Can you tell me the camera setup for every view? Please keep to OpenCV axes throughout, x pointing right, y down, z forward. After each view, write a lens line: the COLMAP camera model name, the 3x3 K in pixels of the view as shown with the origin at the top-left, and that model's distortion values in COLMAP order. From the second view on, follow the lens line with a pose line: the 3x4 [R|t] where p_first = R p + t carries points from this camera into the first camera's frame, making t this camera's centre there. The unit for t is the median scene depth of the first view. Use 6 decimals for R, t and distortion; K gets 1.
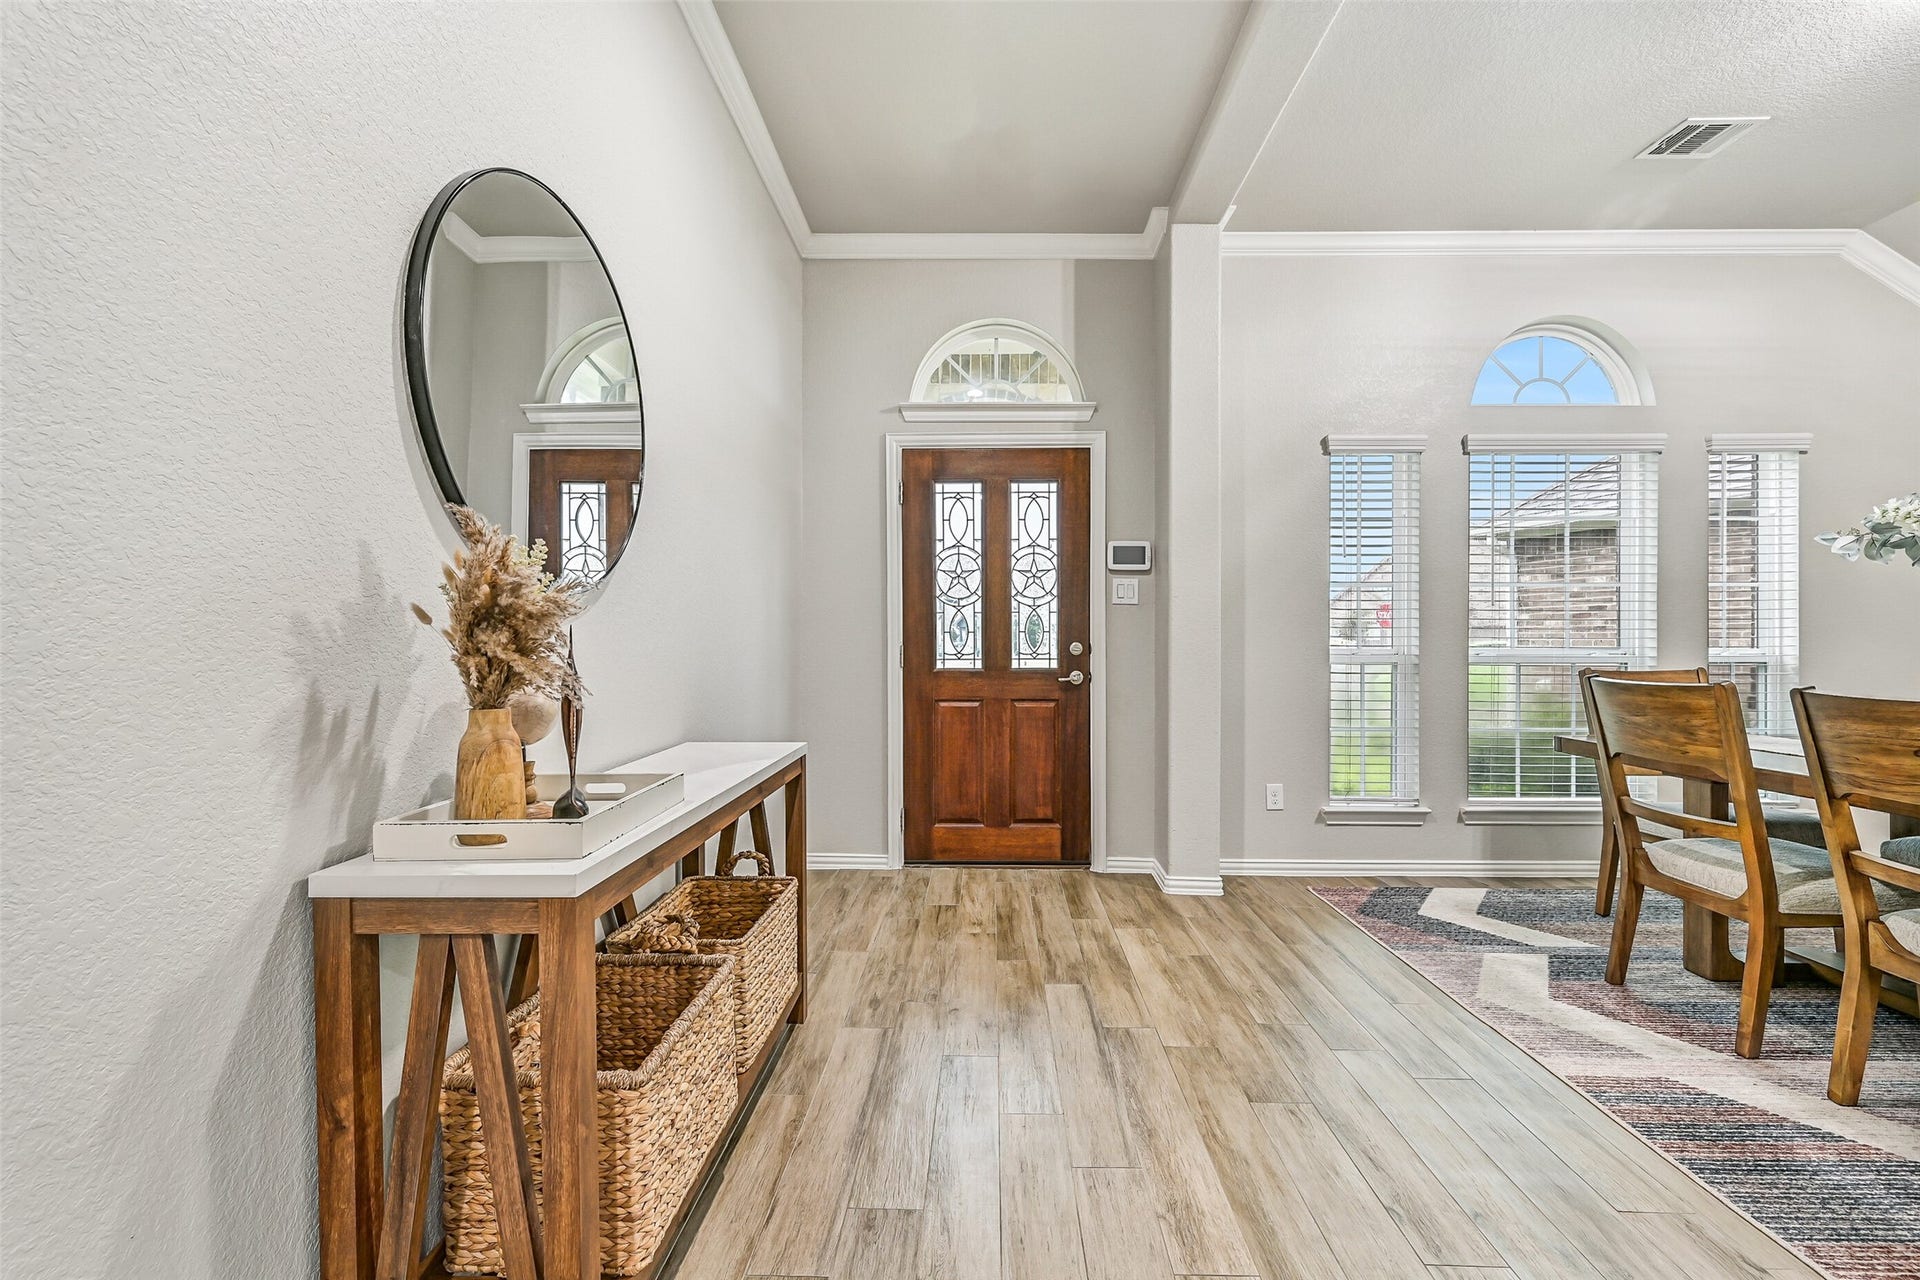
lens RADIAL K [[798.6, 0, 950.9], [0, 798.6, 641.4], [0, 0, 1]] dist [0.000422, -0.000893]
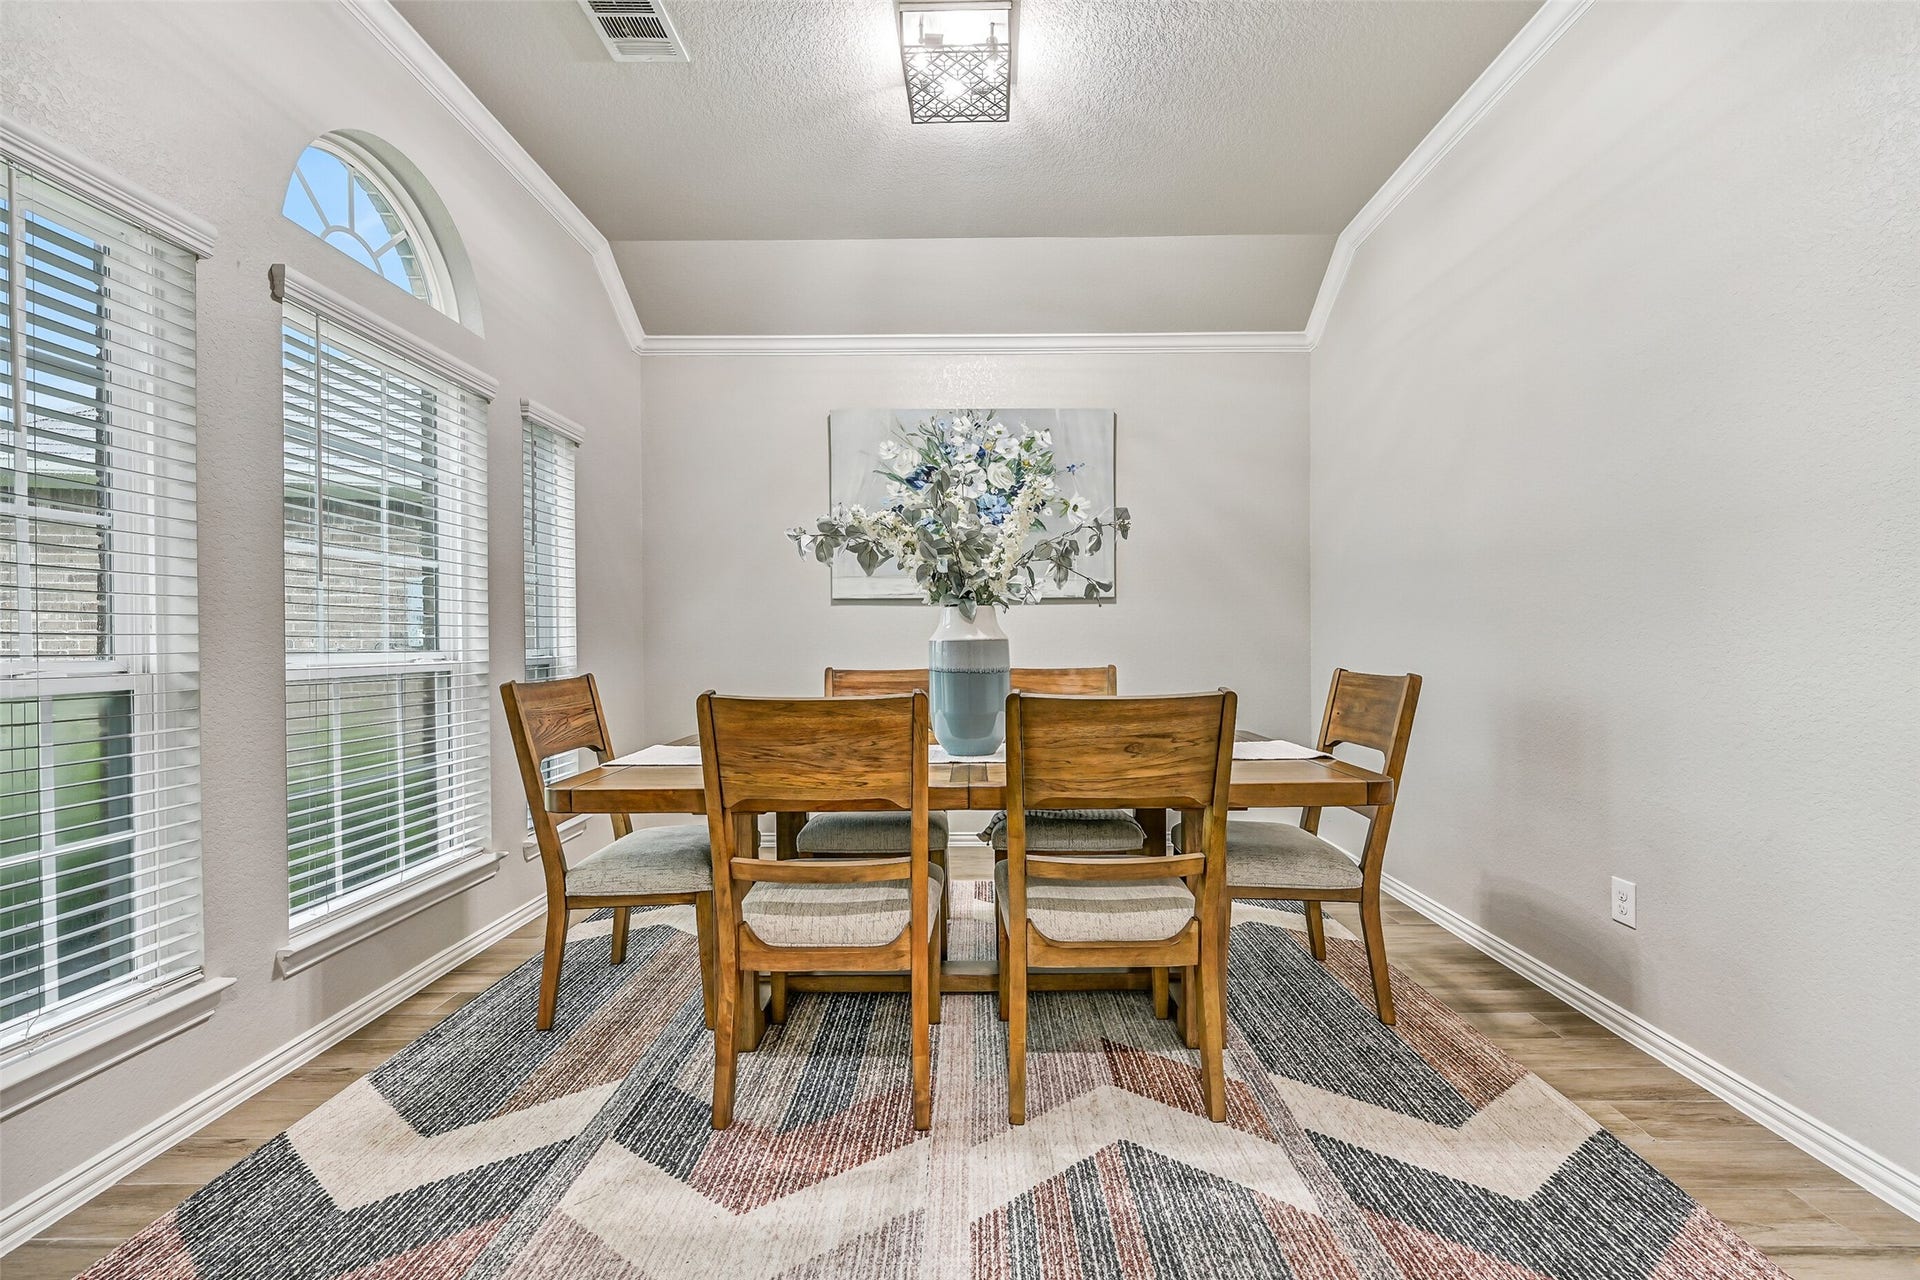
lens RADIAL K [[798.6, 0, 962.7], [0, 798.6, 651.3], [0, 0, 1]] dist [0.000422, -0.000893]
pose [[-0.037135, -0.010875, 0.999251, 0.135269], [0.003367, 0.999934, 0.011008, 0.001212], [-0.999305, 0.003773, -0.037096, 0.913220]]
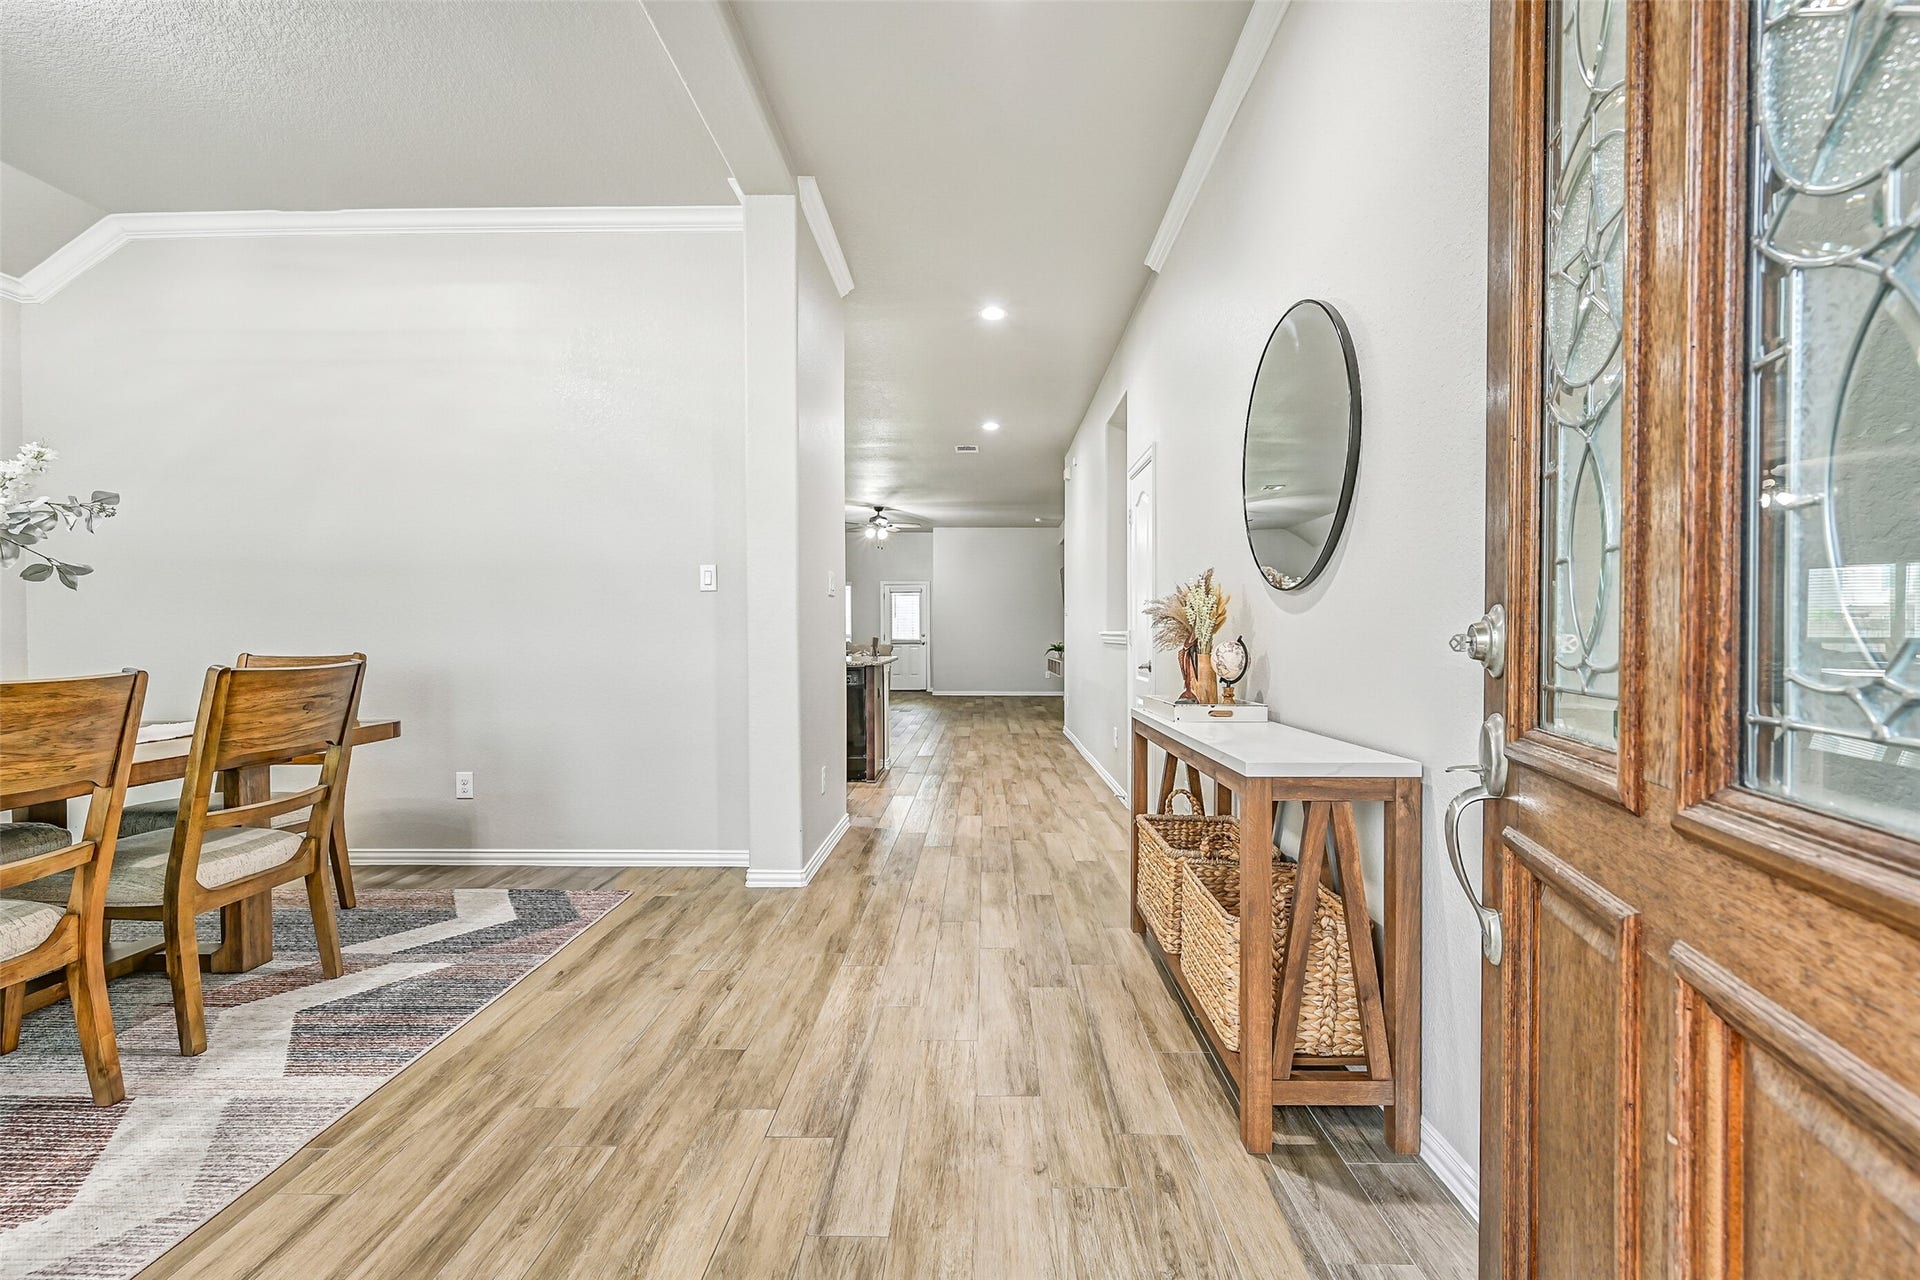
lens RADIAL K [[798.6, 0, 961.9], [0, 798.6, 644.8], [0, 0, 1]] dist [0.000422, -0.000893]
pose [[-0.999764, 0.002363, -0.021610, 0.086905], [0.002119, 0.999933, 0.011339, 0.015174], [0.021635, 0.011290, -0.999702, 1.742292]]
